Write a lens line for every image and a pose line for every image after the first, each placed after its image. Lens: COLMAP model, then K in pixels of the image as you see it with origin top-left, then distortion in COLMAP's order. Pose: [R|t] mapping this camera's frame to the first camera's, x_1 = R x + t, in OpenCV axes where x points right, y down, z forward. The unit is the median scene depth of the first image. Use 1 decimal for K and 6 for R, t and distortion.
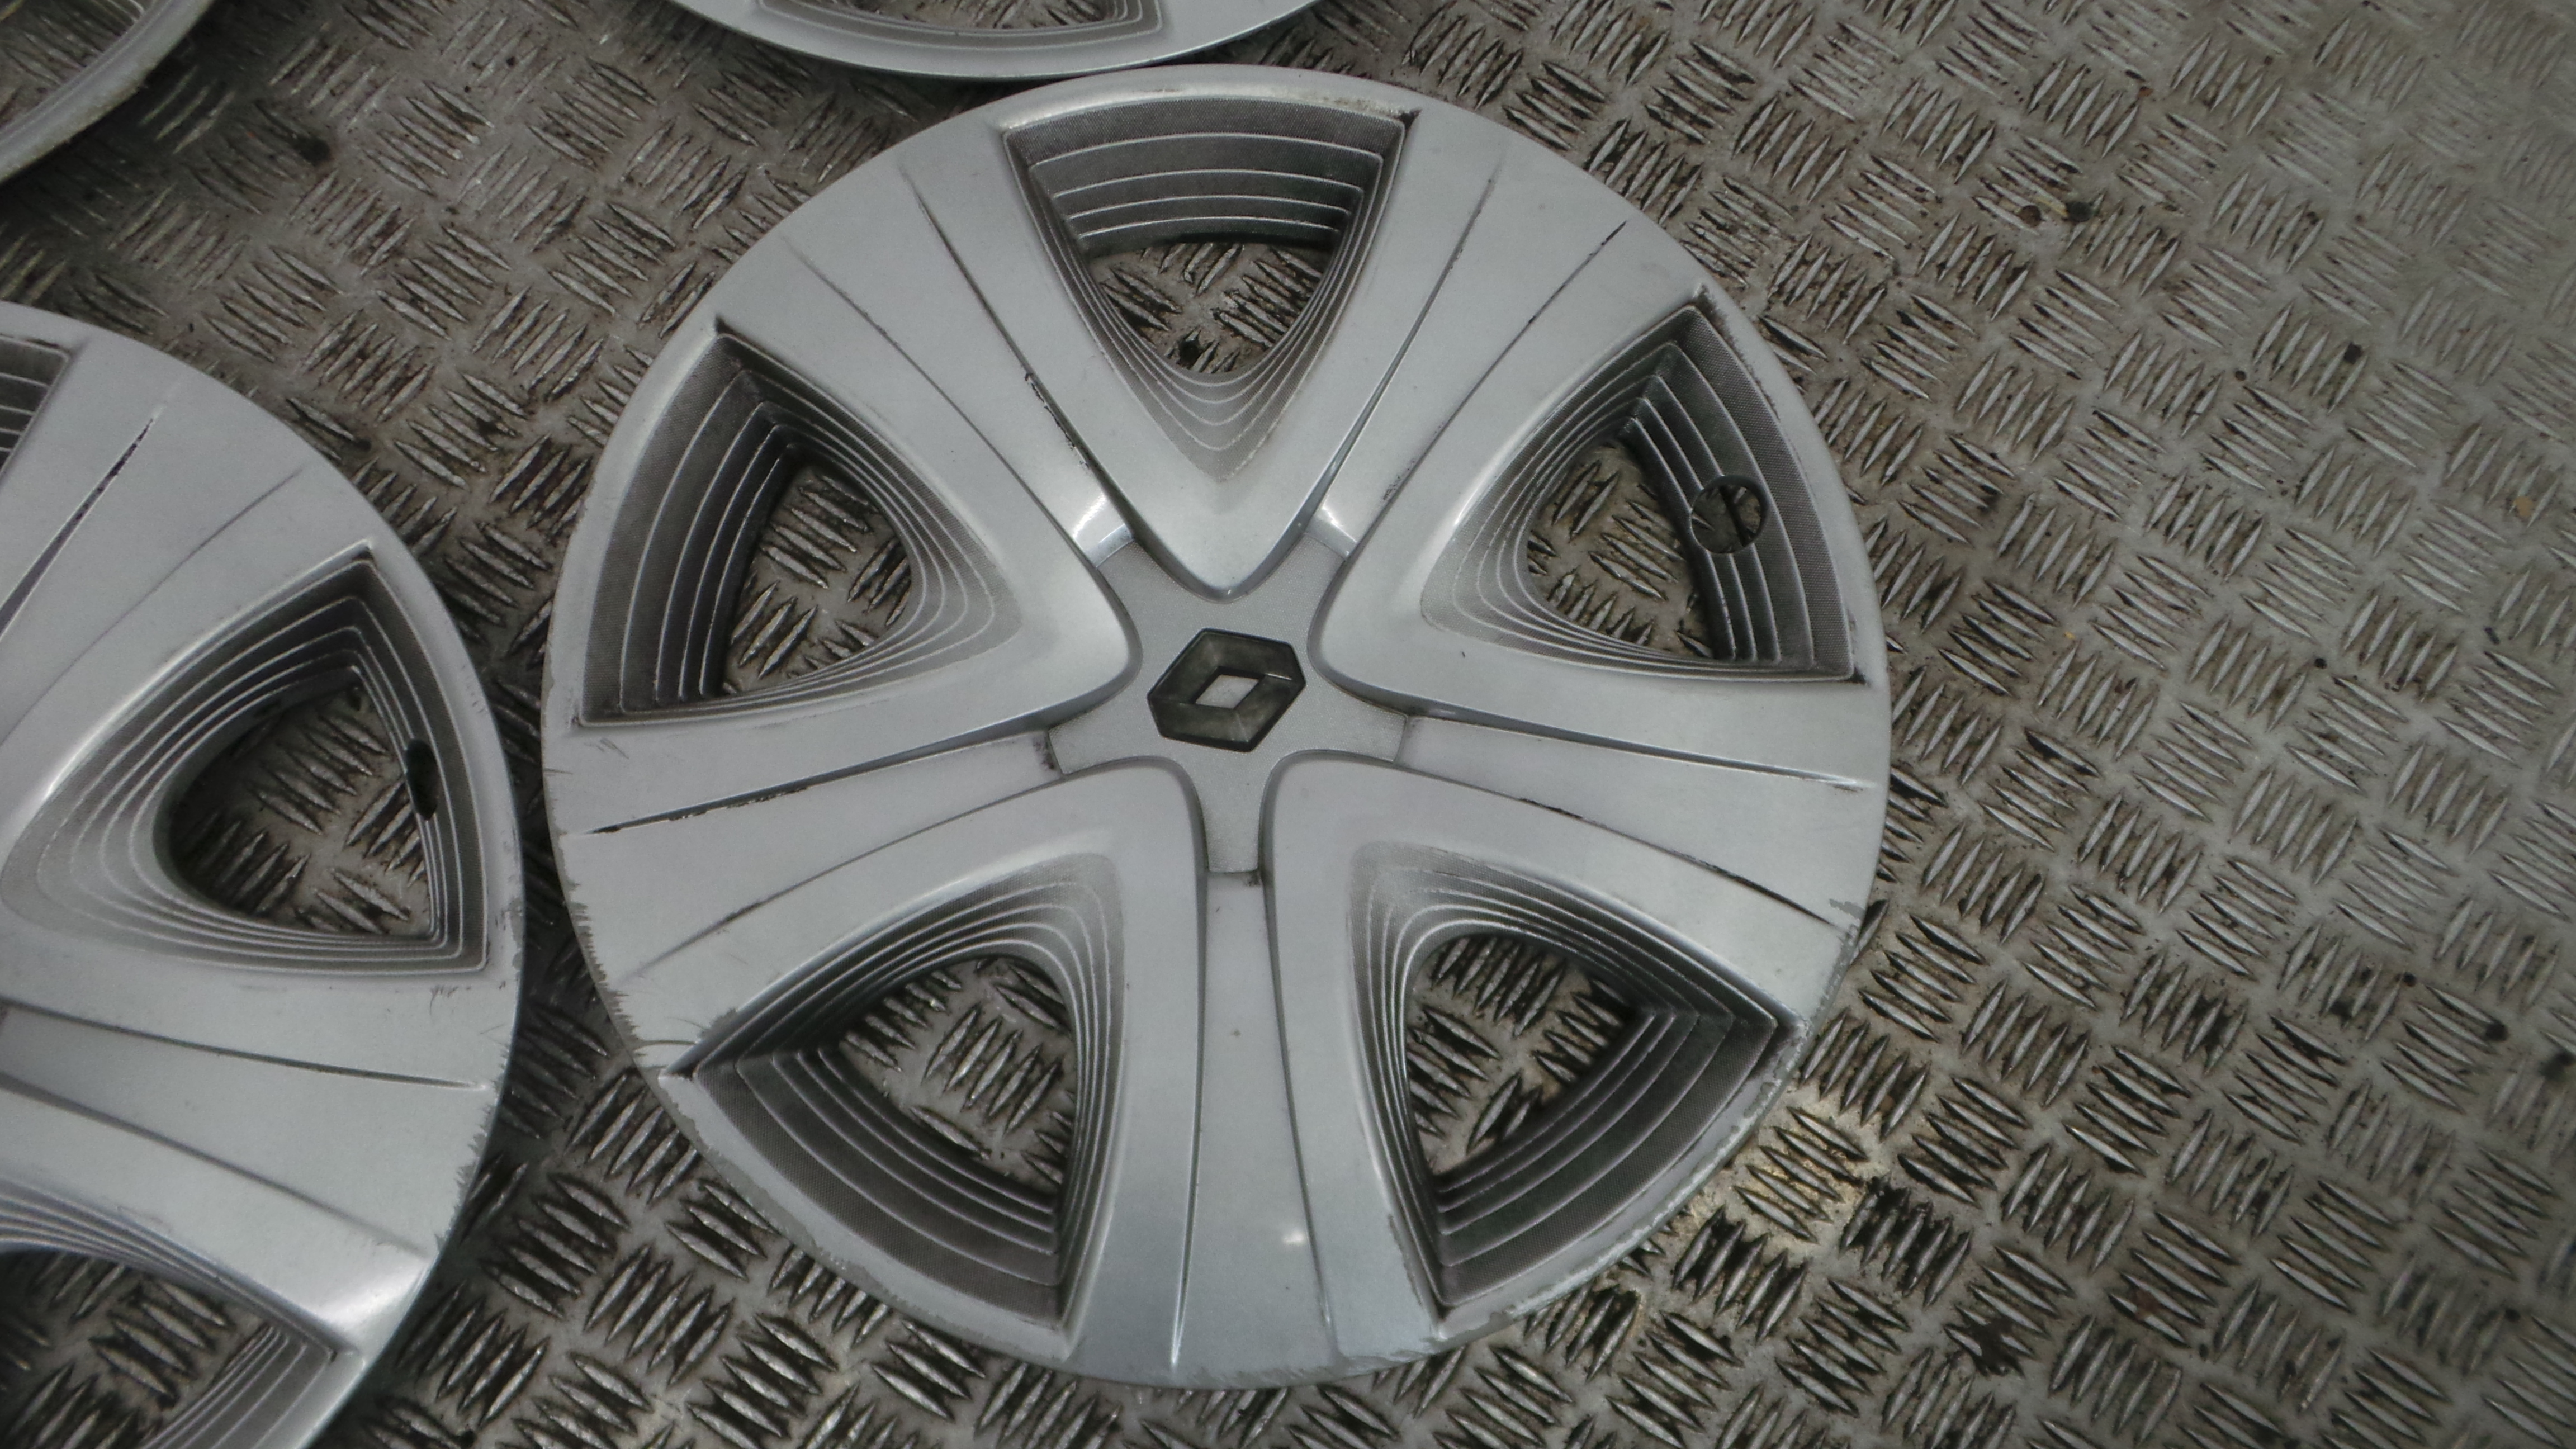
lens RADIAL K [[1775.1, 0, 1288.0], [0, 1775.1, 724.5], [0, 0, 1]] dist [0.010365, 0.005905]
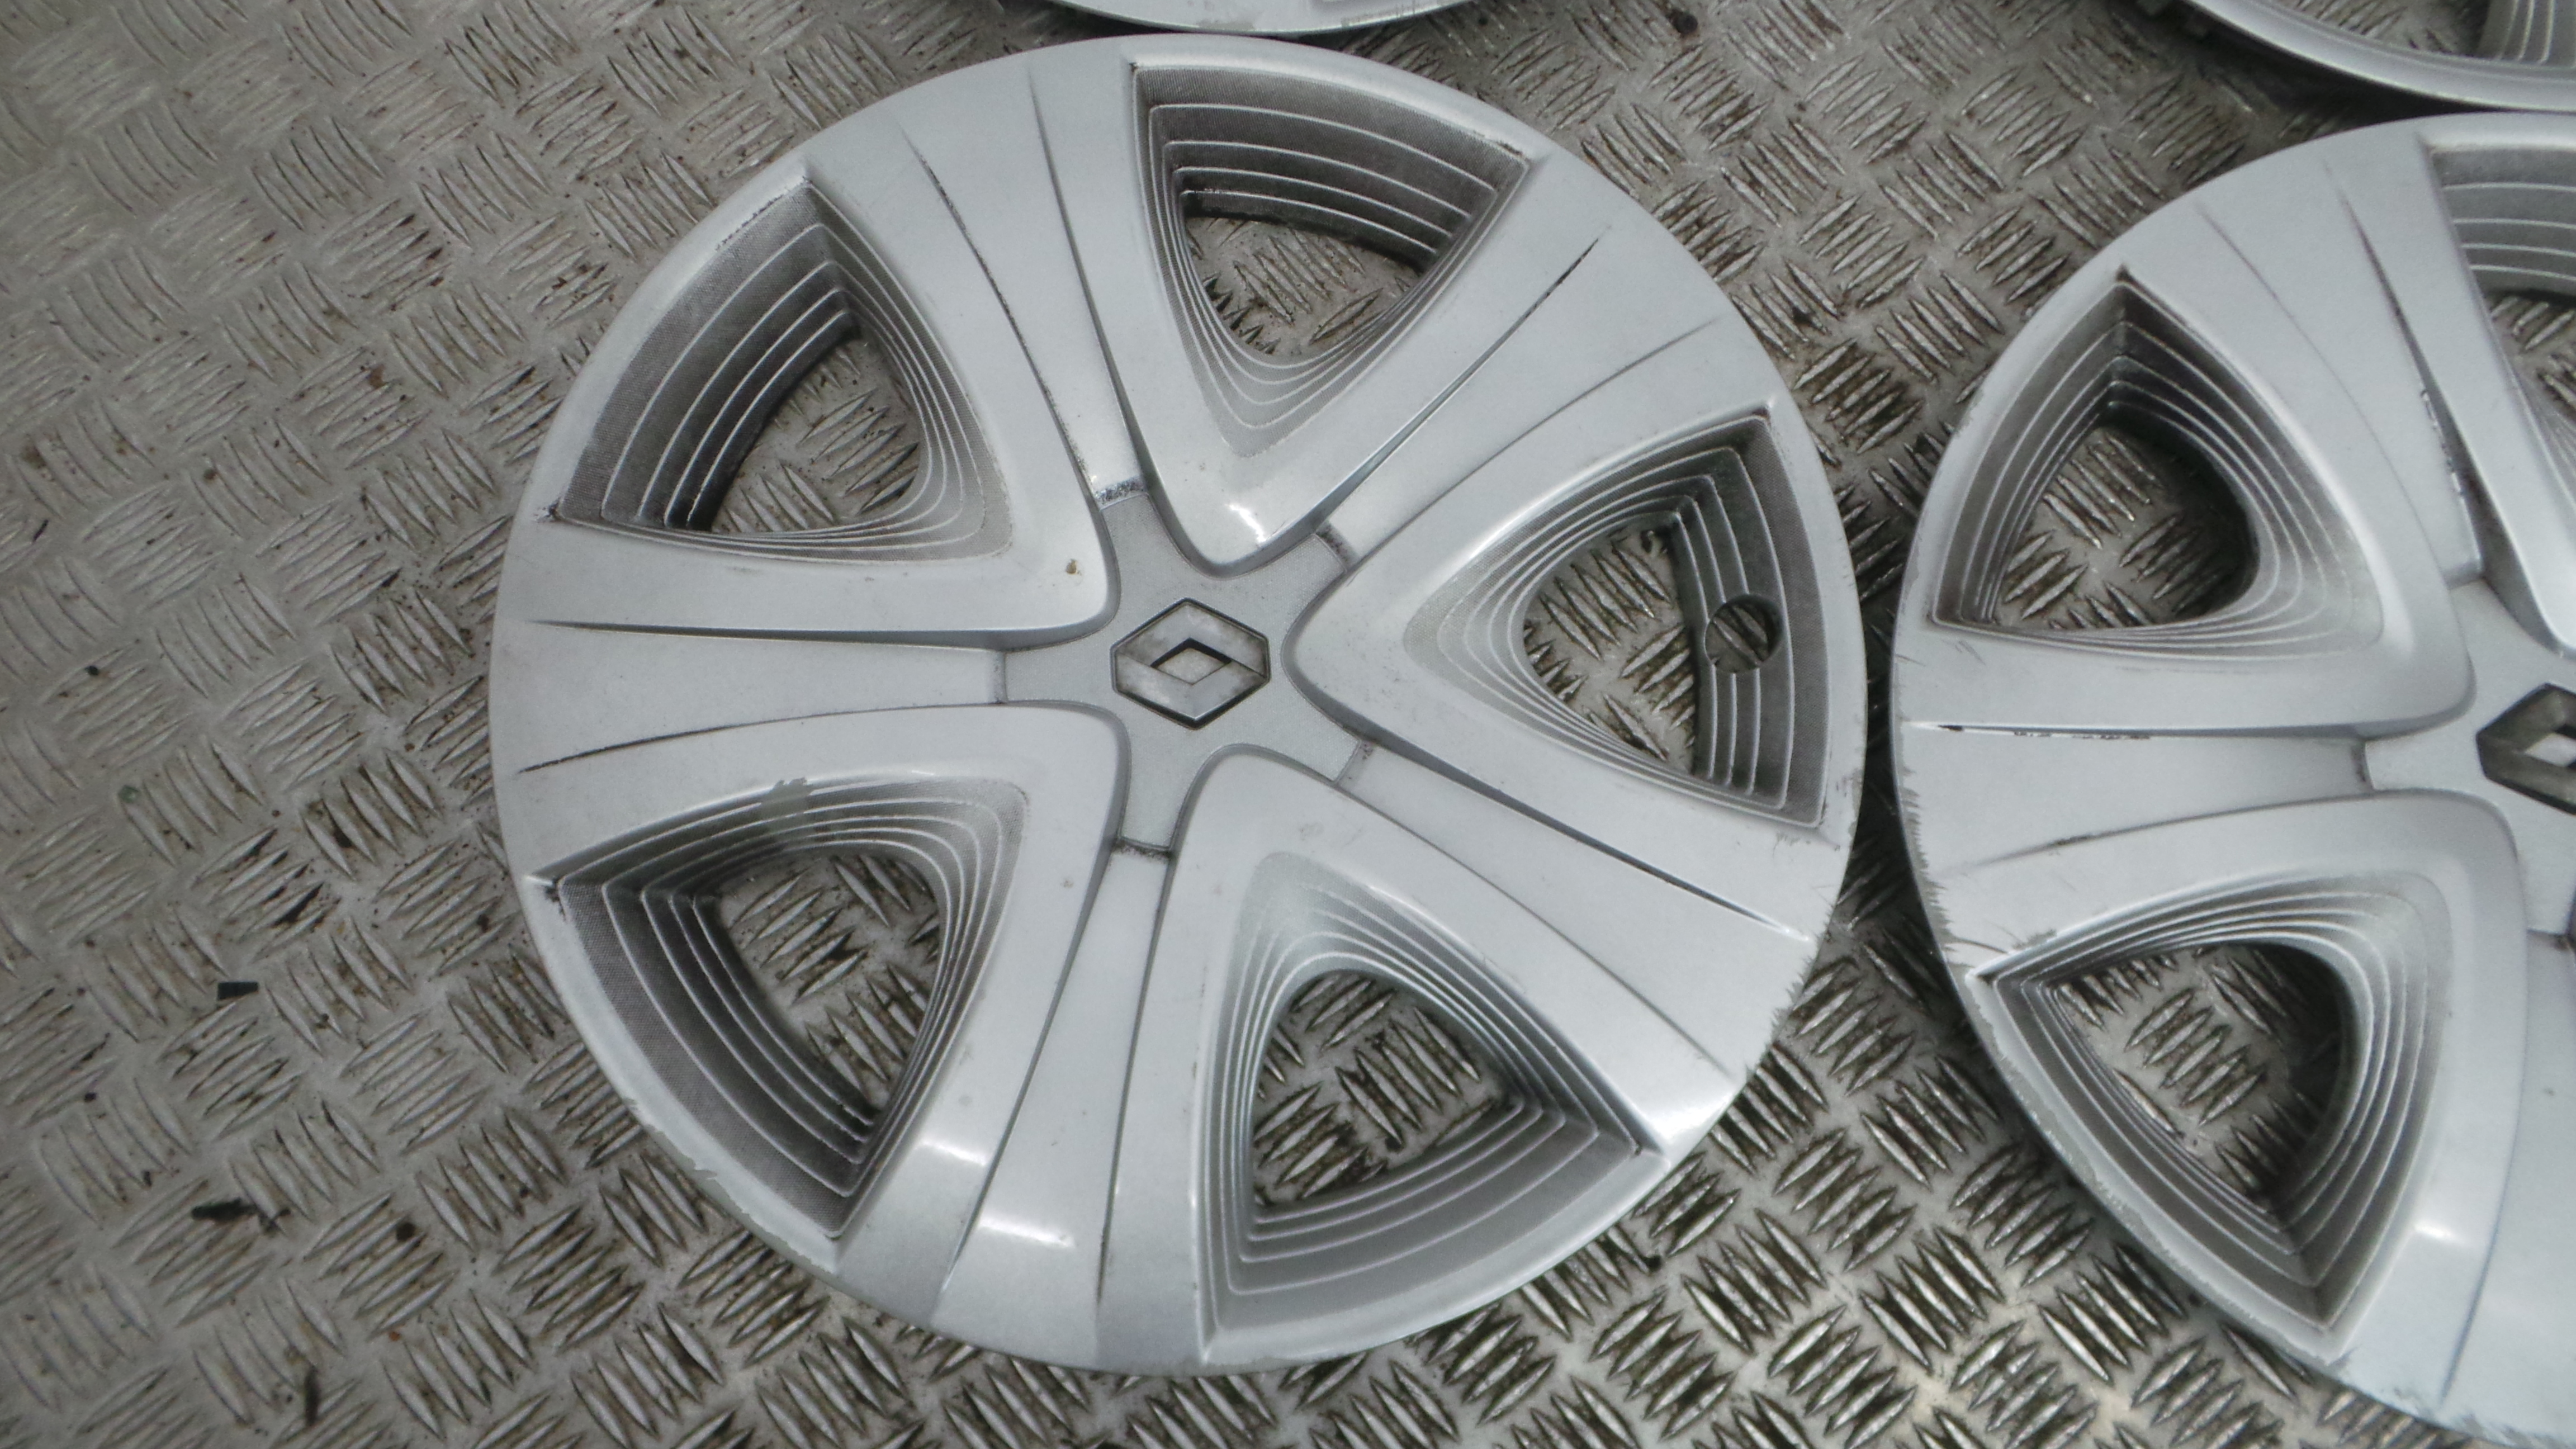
lens RADIAL K [[1775.1, 0, 1288.0], [0, 1775.1, 724.5], [0, 0, 1]] dist [0.010365, 0.005905]
pose [[0.961564, 0.254680, -0.102629, -0.571395], [-0.256099, 0.966650, -0.000665, 0.138113], [0.099037, 0.026923, 0.994719, -0.048550]]
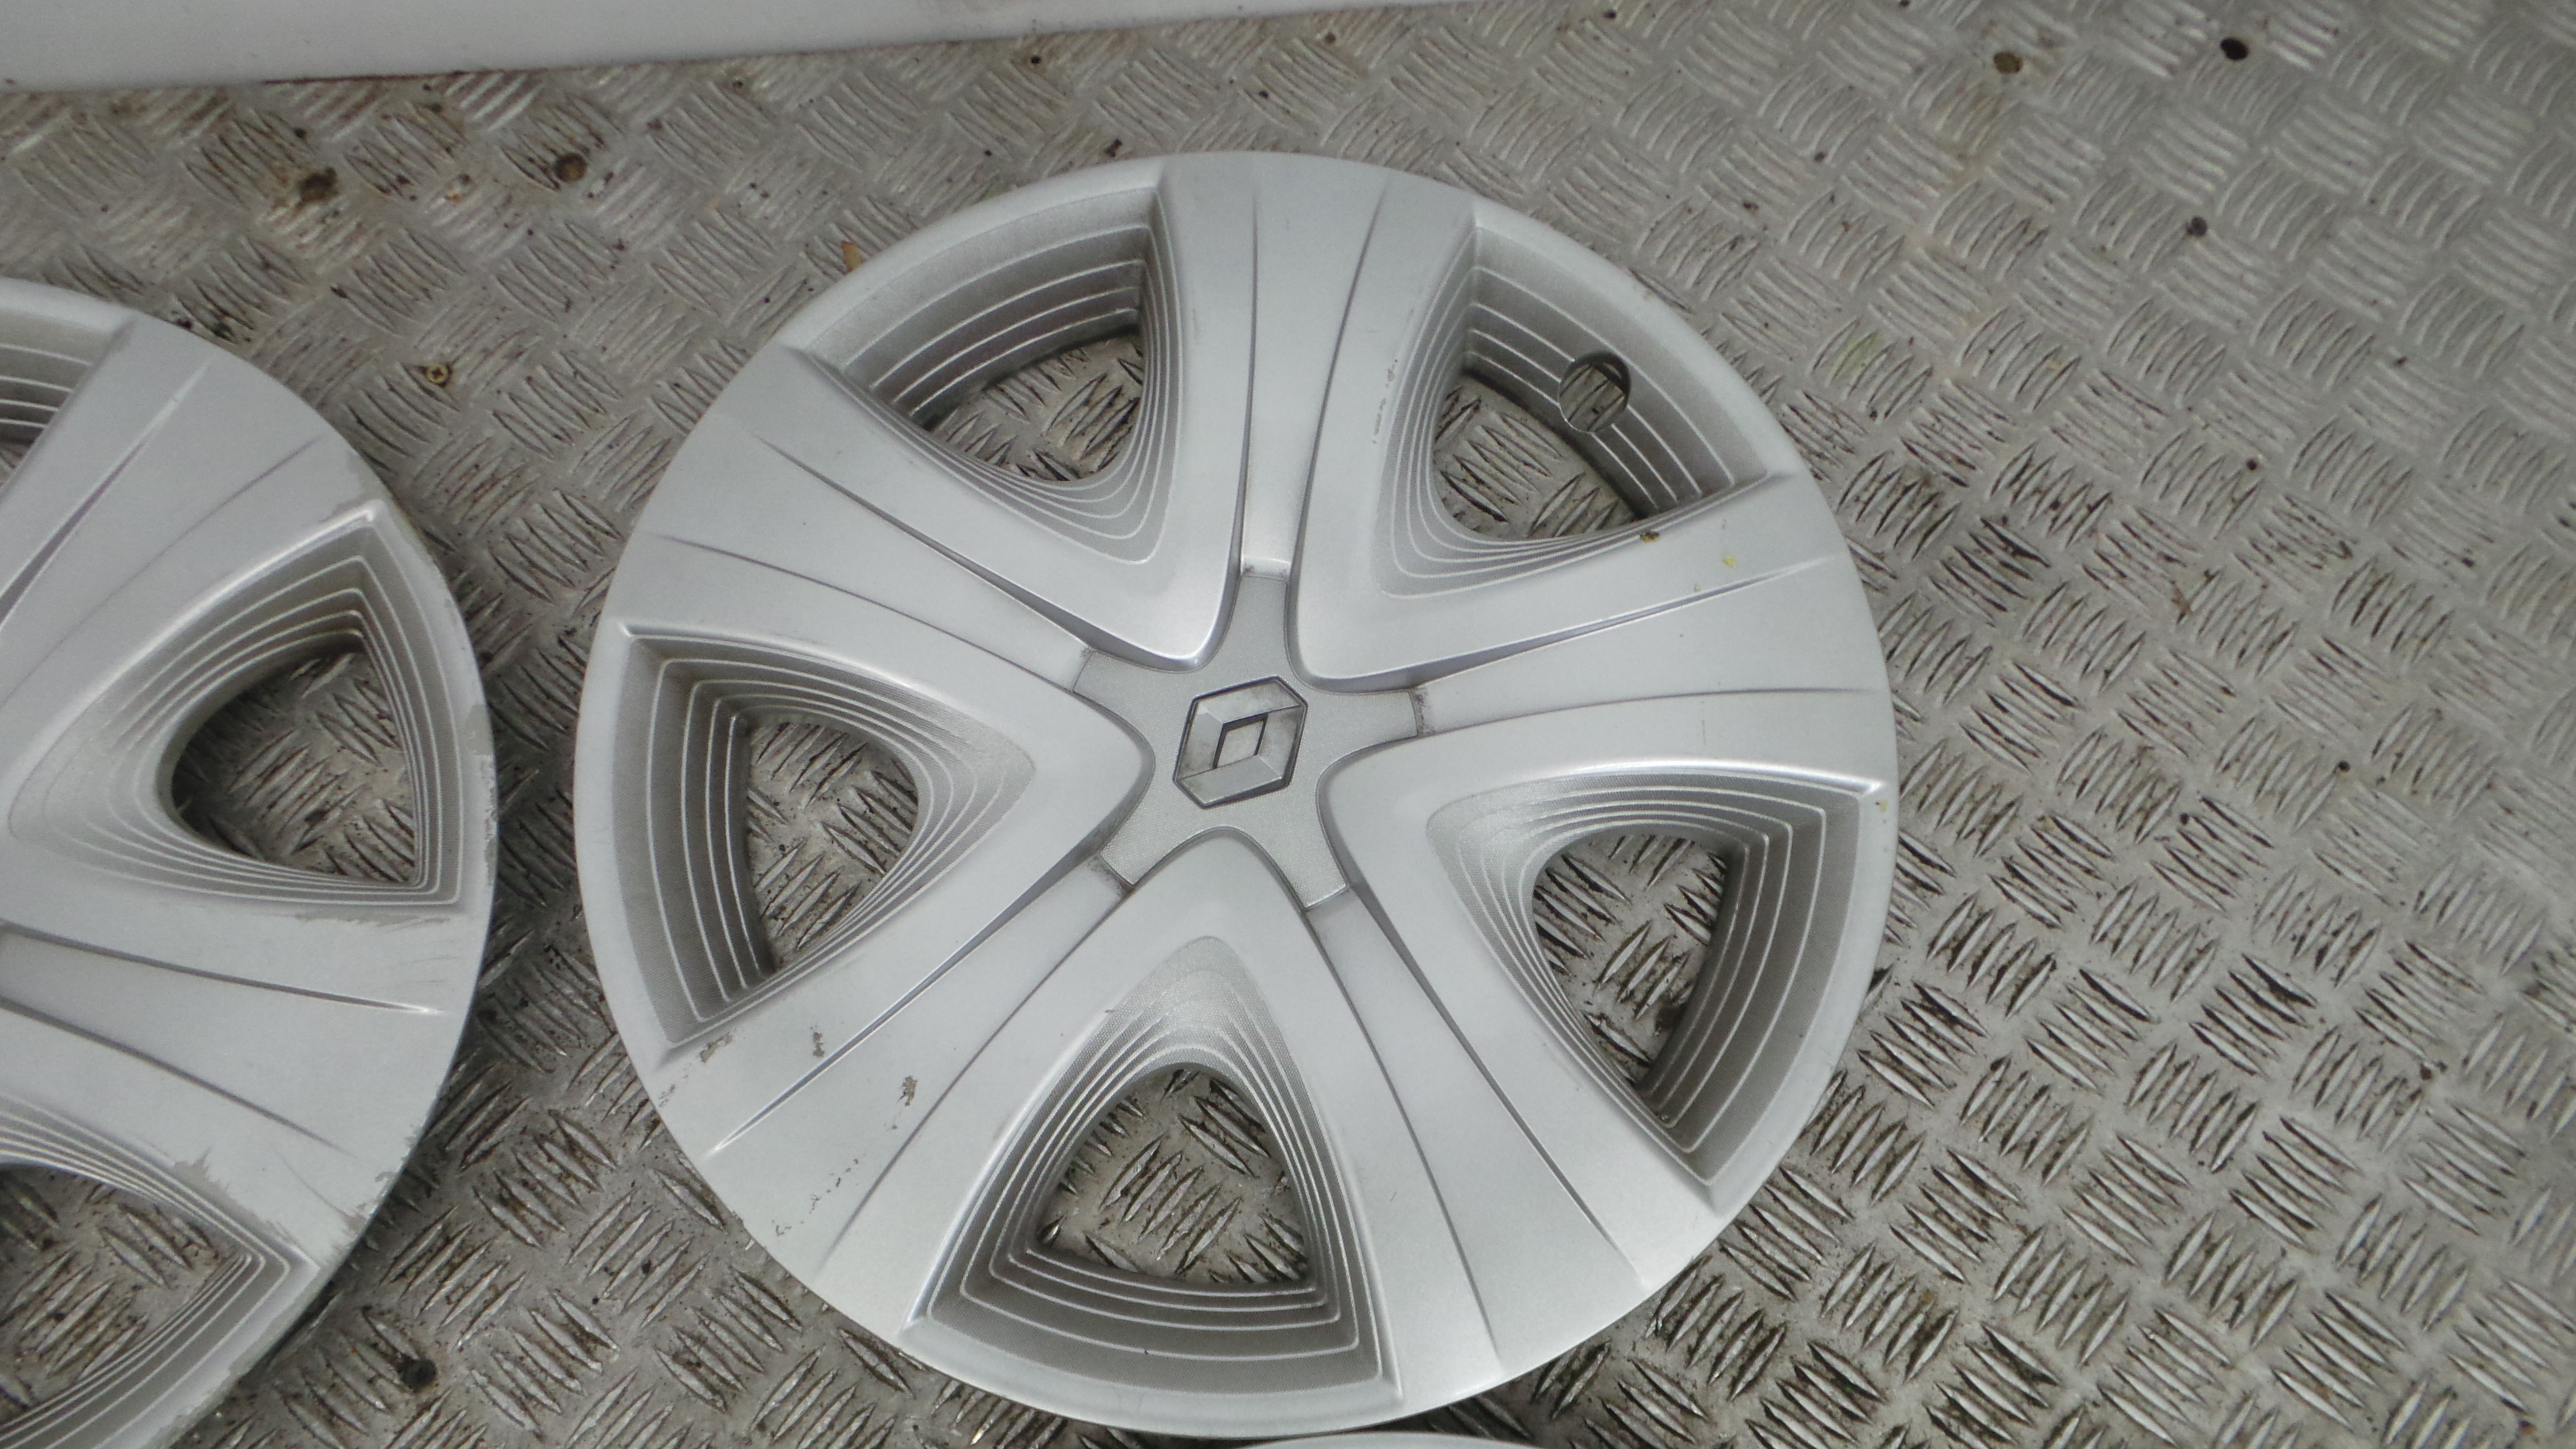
lens RADIAL K [[1775.1, 0, 1288.0], [0, 1775.1, 724.5], [0, 0, 1]] dist [0.010365, 0.005905]
pose [[0.995622, 0.078421, -0.050870, -0.095700], [-0.082835, 0.992361, -0.091417, -0.613099], [0.043312, 0.095231, 0.994513, 0.104782]]
